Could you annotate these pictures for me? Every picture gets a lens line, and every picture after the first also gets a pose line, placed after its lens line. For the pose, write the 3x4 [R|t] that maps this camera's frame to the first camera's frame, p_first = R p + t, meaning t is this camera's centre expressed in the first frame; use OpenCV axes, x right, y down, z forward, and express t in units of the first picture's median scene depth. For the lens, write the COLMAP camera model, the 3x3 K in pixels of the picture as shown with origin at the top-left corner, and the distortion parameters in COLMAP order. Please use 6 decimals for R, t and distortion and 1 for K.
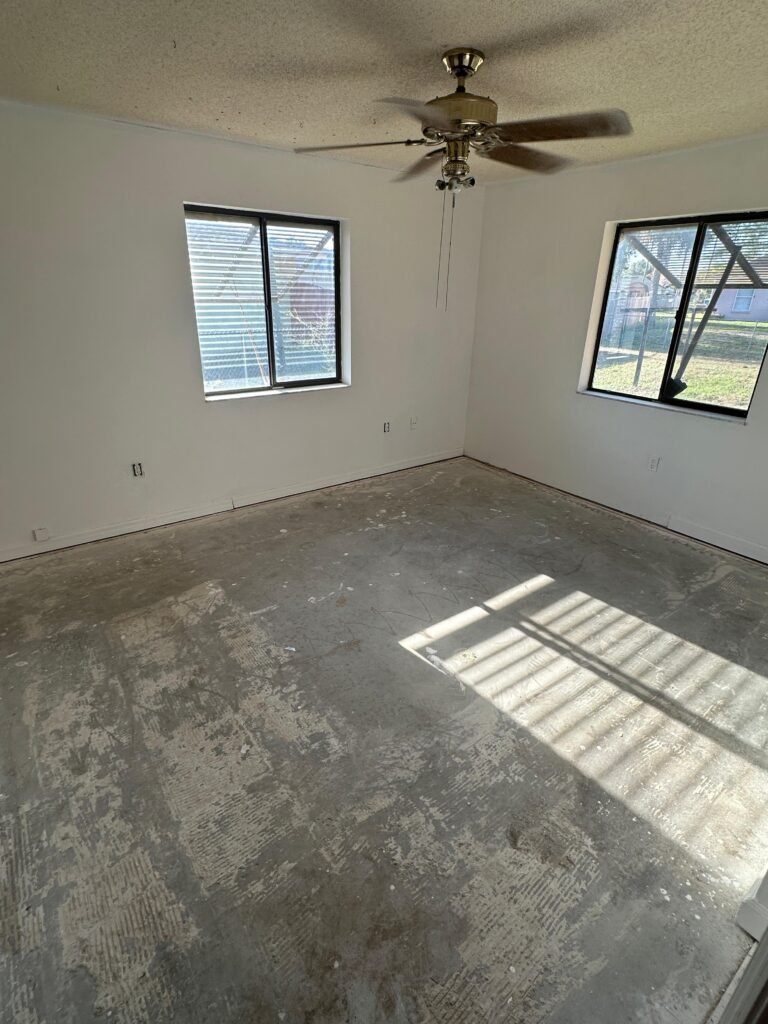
lens RADIAL K [[499.5, 0, 381.0], [0, 499.5, 512.6], [0, 0, 1]] dist [-0.015209, 0.000342]
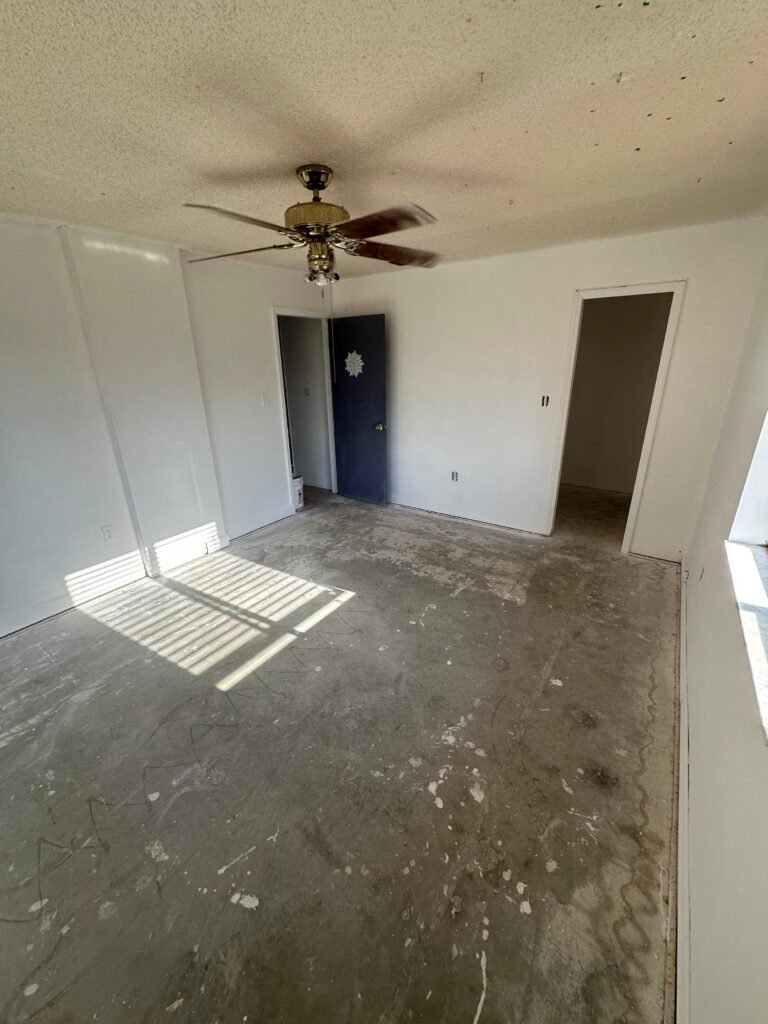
lens RADIAL K [[406.4, 0, 384.0], [0, 406.4, 512.0], [0, 0, 1]] dist [0.001355, 0.000155]
pose [[-0.944265, 0.120725, -0.306249, 0.294259], [-0.128245, 0.721907, 0.680002, -0.756491], [0.303176, 0.681378, -0.666190, 1.641680]]
